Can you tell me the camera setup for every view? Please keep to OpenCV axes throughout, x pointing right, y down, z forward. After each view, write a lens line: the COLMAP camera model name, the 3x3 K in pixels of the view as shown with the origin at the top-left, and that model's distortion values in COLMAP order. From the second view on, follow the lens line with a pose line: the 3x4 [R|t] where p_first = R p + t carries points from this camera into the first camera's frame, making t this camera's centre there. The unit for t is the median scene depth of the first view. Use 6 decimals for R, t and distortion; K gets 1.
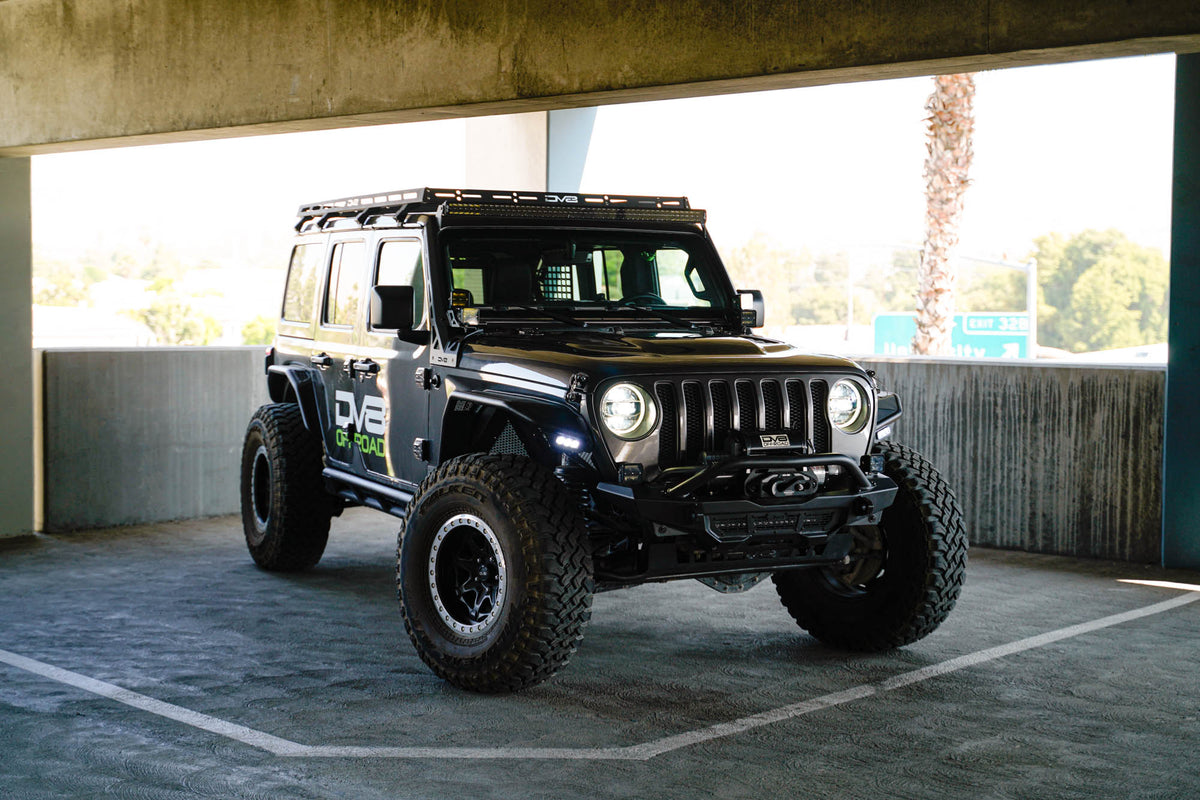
lens RADIAL K [[1854.3, 0, 600.0], [0, 1854.3, 400.0], [0, 0, 1]] dist [0.006036, -0.000136]
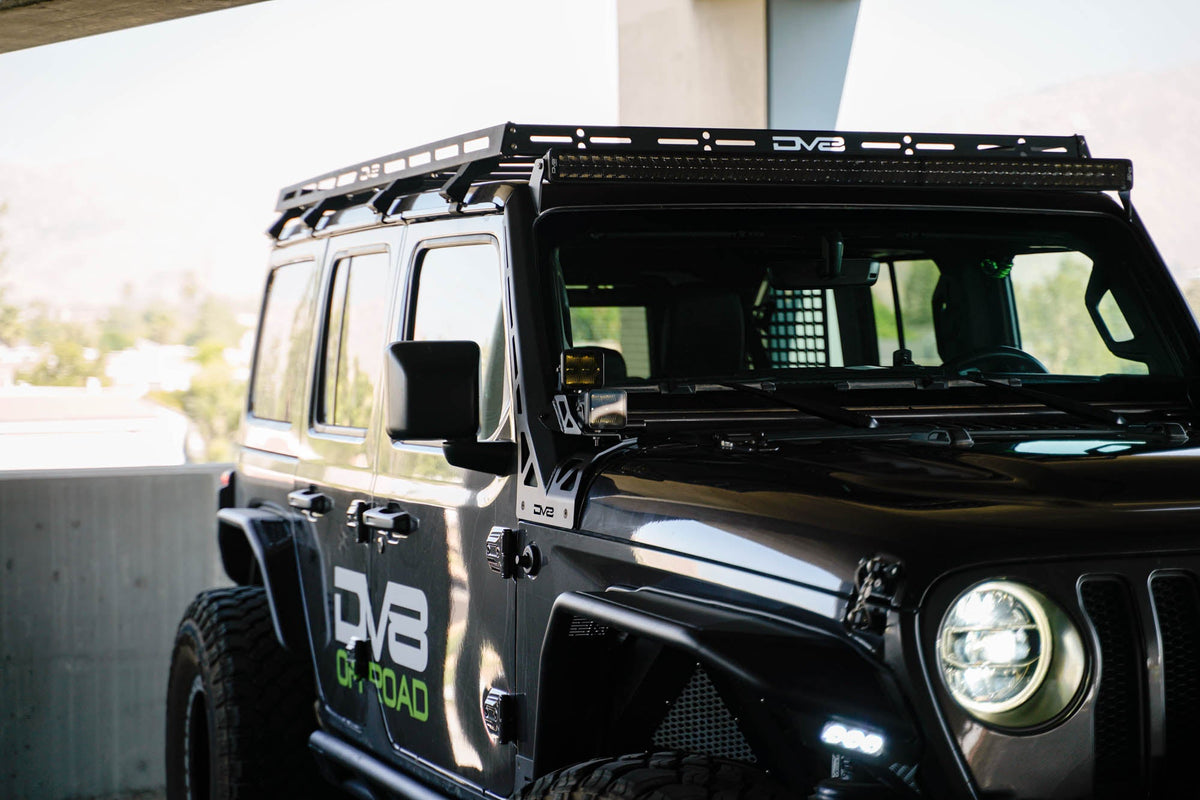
lens RADIAL K [[2714.5, 0, 600.0], [0, 2714.5, 400.0], [0, 0, 1]] dist [-0.047207, -0.188942]
pose [[0.996010, -0.018731, -0.087259, -0.014716], [0.015119, 0.999008, -0.041877, -0.018561], [0.087957, 0.040391, 0.995305, 0.333187]]
